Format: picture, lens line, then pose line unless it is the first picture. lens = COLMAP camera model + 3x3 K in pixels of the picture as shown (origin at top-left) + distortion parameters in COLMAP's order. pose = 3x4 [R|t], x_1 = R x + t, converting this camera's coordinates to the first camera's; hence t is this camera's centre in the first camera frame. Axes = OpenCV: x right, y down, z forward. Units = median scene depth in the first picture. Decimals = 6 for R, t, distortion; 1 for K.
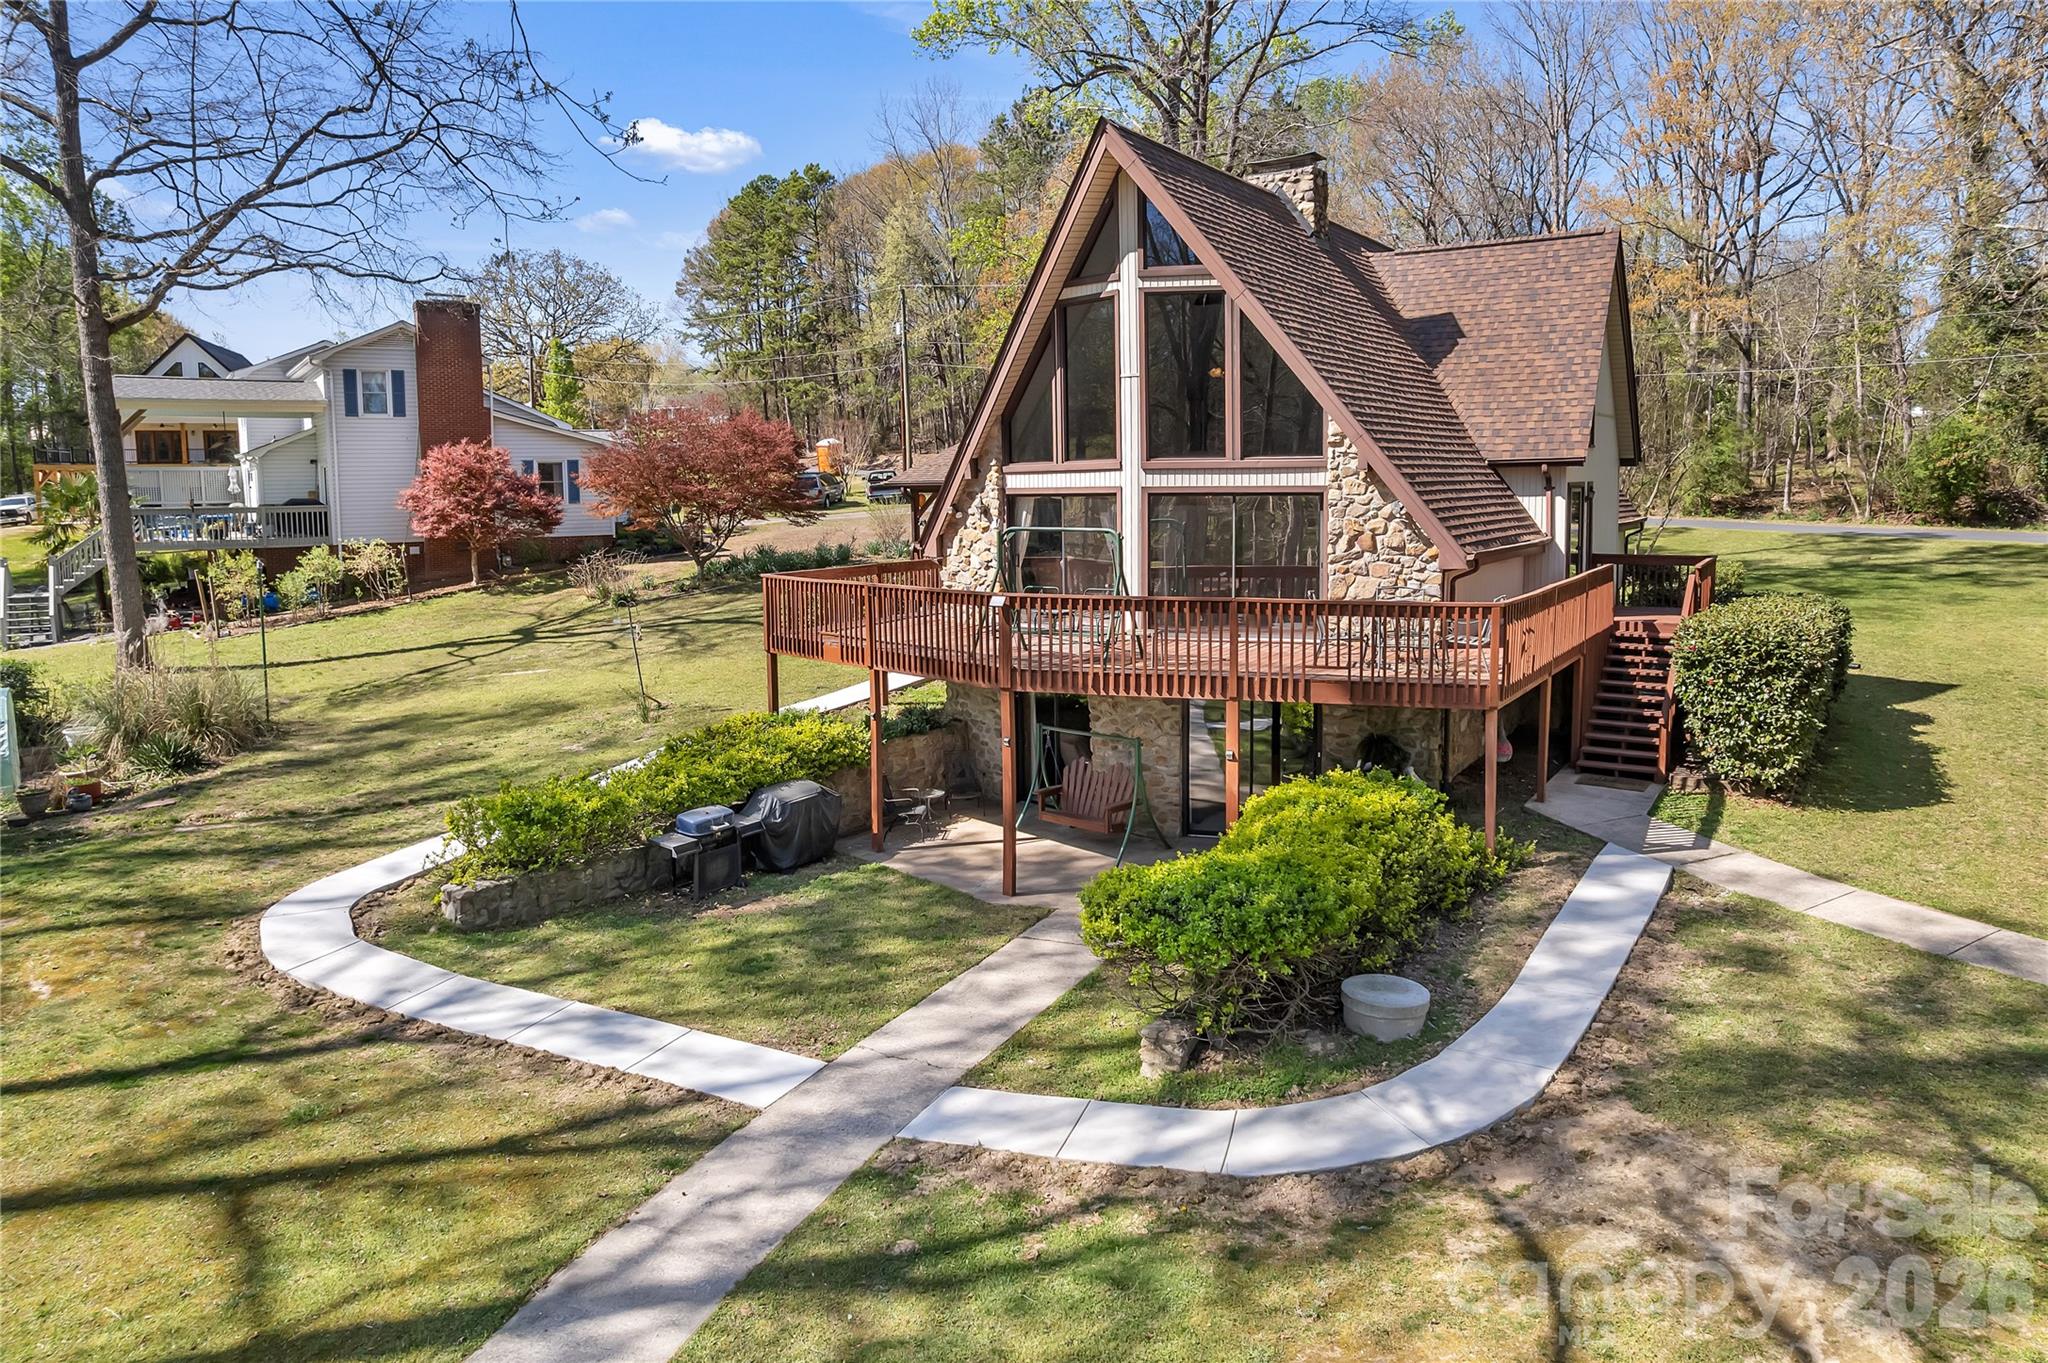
lens RADIAL K [[1343.1, 0, 1021.6], [0, 1343.1, 614.9], [0, 0, 1]] dist [-0.074888, 0.062158]
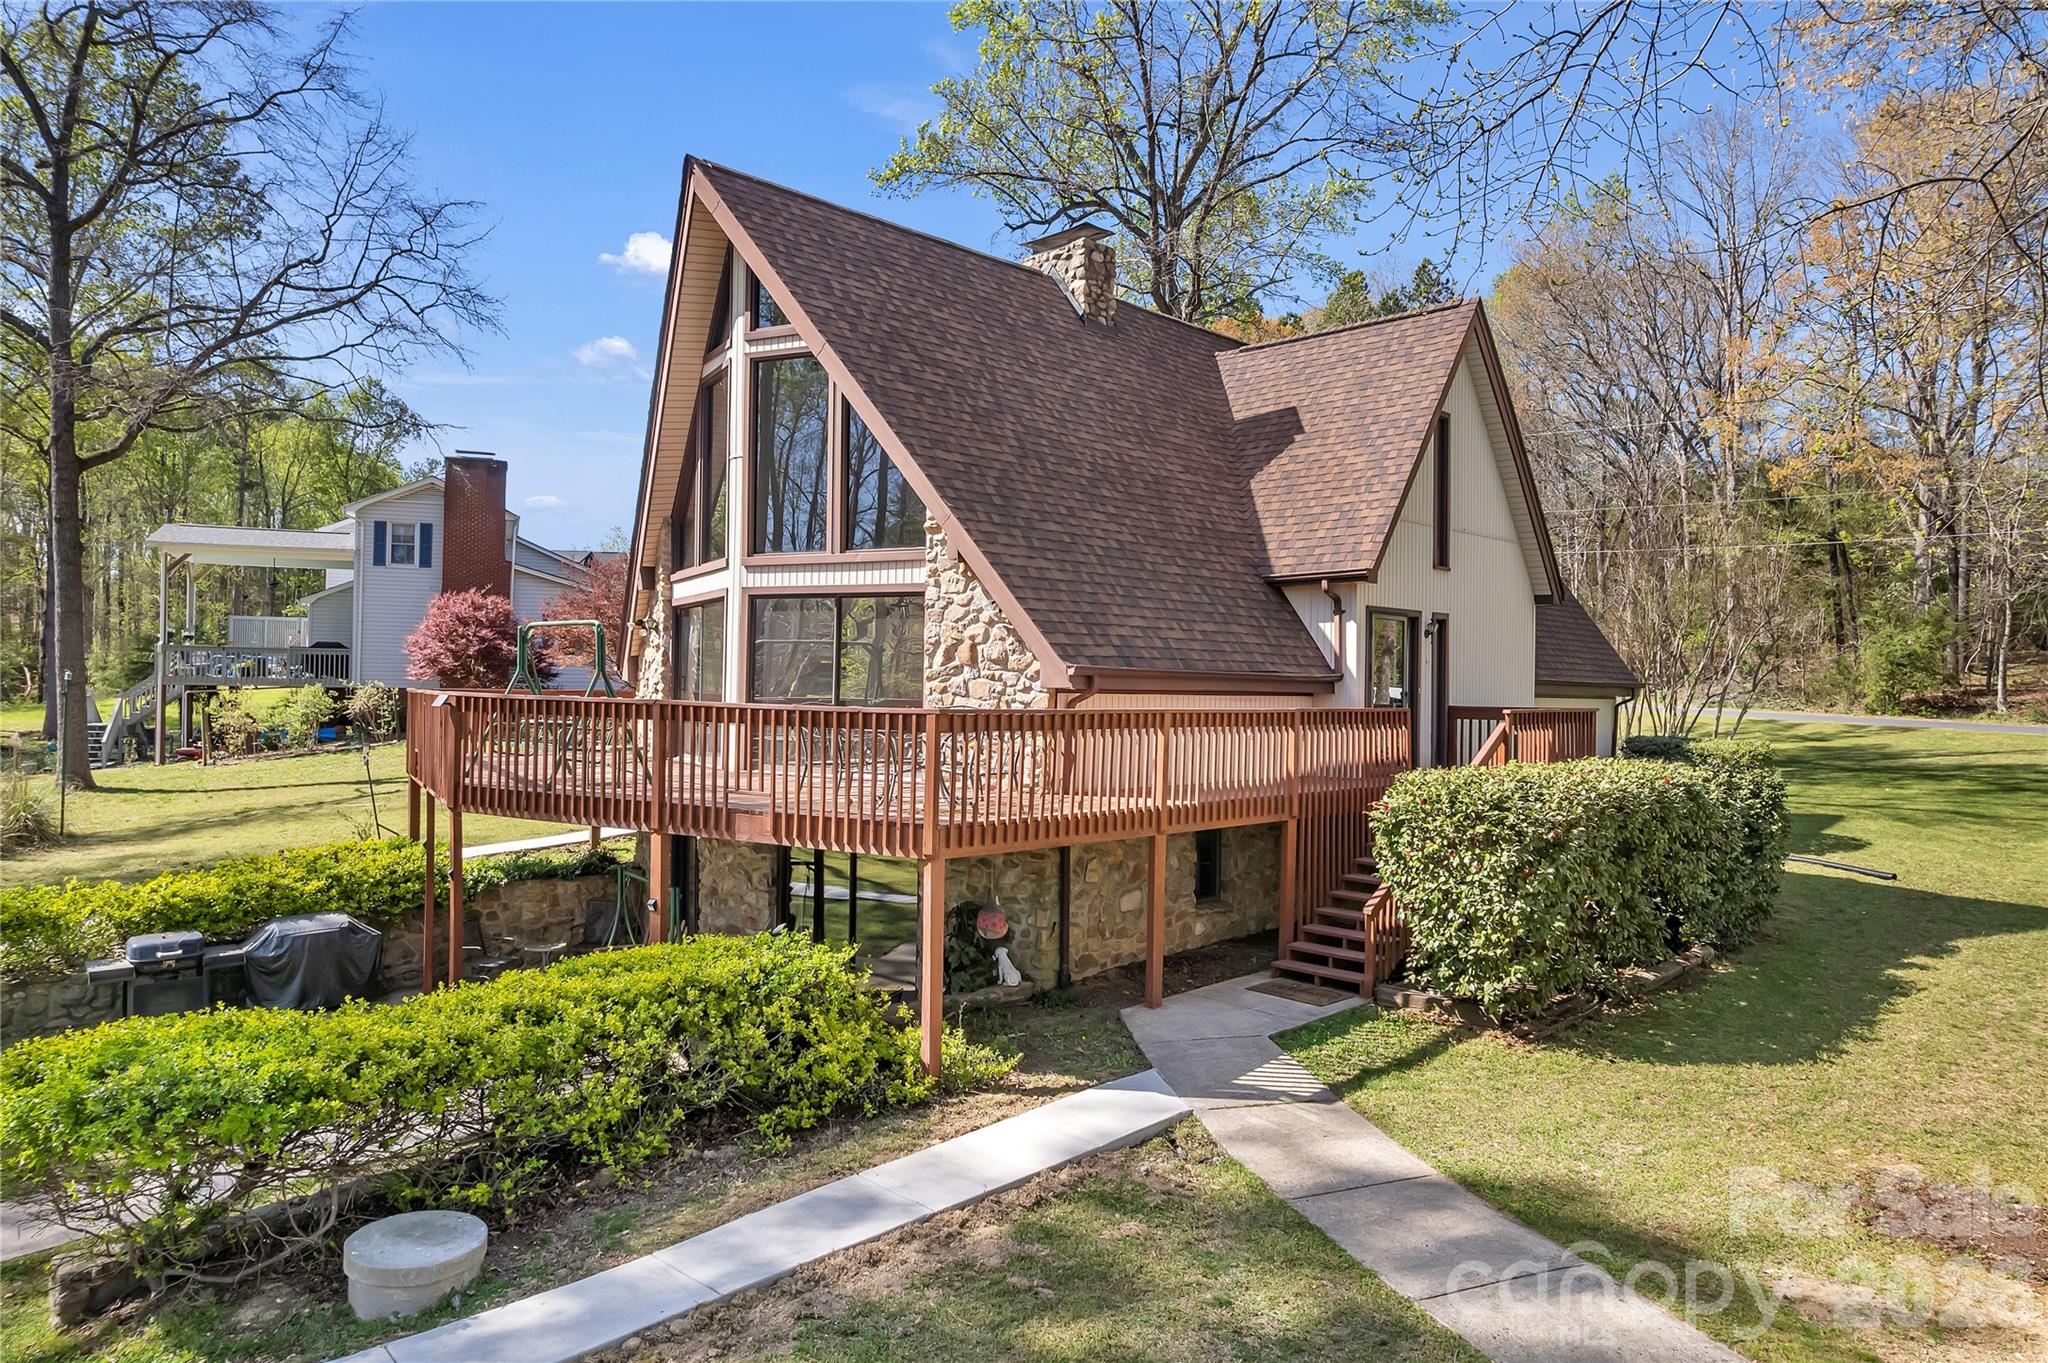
lens RADIAL K [[1296.3, 0, 1024.0], [0, 1296.3, 681.5], [0, 0, 1]] dist [-0.033219, 0.000839]
pose [[0.978168, 0.026334, -0.206141, 0.417912], [-0.047272, 0.994130, -0.097316, 0.031911], [0.202369, 0.104936, 0.973671, 0.250235]]
